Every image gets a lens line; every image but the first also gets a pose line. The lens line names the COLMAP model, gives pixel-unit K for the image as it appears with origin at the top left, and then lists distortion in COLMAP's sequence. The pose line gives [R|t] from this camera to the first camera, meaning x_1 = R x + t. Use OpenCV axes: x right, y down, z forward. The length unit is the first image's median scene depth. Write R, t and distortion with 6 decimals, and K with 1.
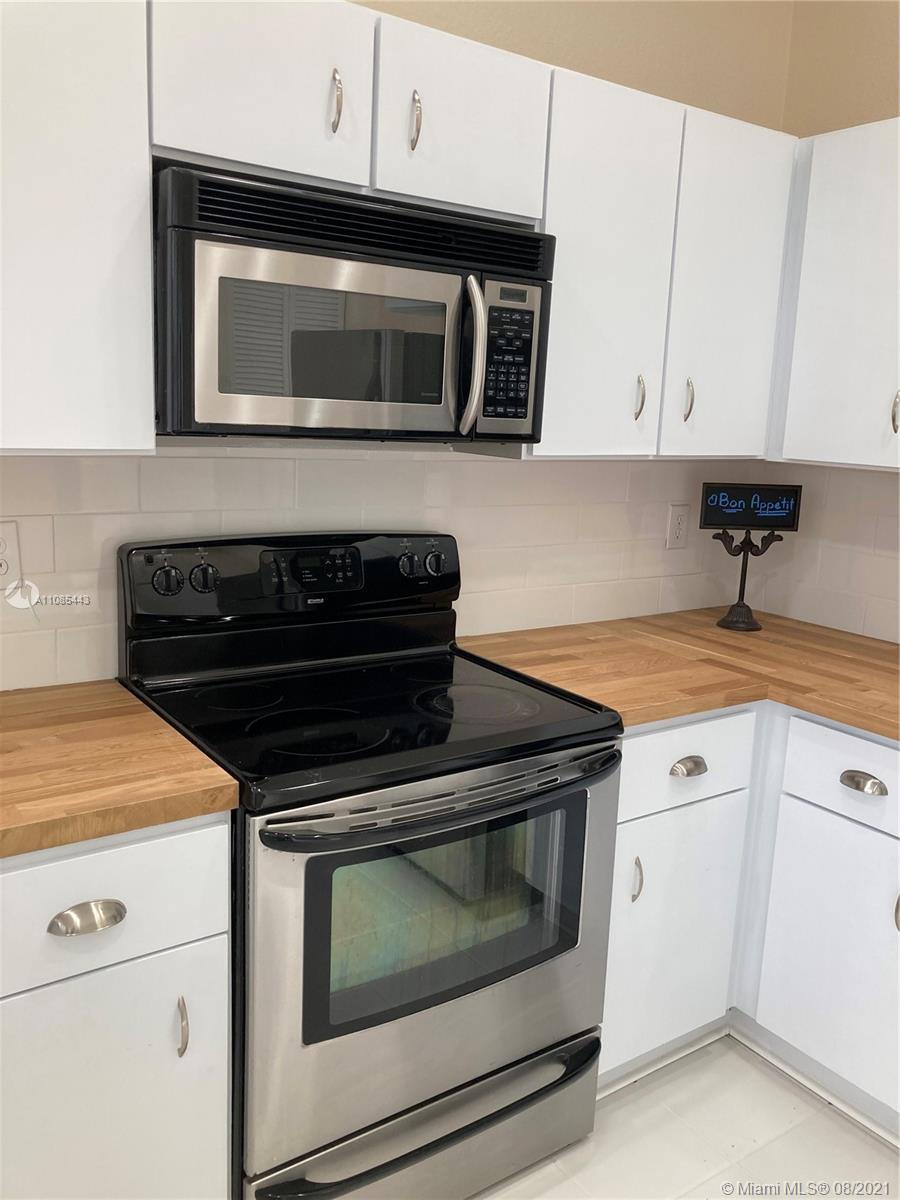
lens RADIAL K [[983.3, 0, 462.4], [0, 983.3, 590.3], [0, 0, 1]] dist [0.059048, -0.073277]
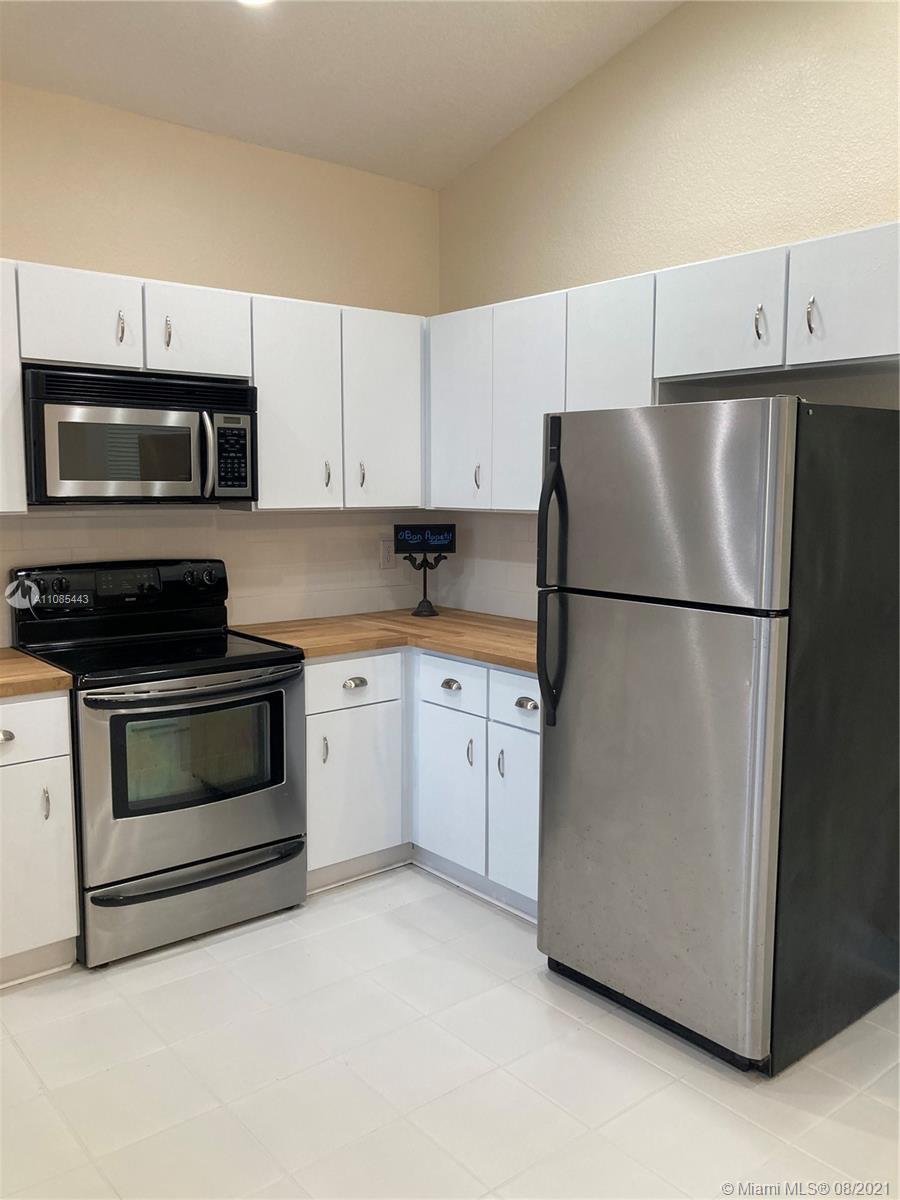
lens RADIAL K [[983.3, 0, 446.4], [0, 983.3, 594.8], [0, 0, 1]] dist [0.059048, -0.073277]
pose [[0.996755, -0.049268, 0.063650, 0.304704], [0.053750, 0.996045, -0.070745, 0.164169], [-0.059913, 0.073937, 0.995462, -0.781206]]
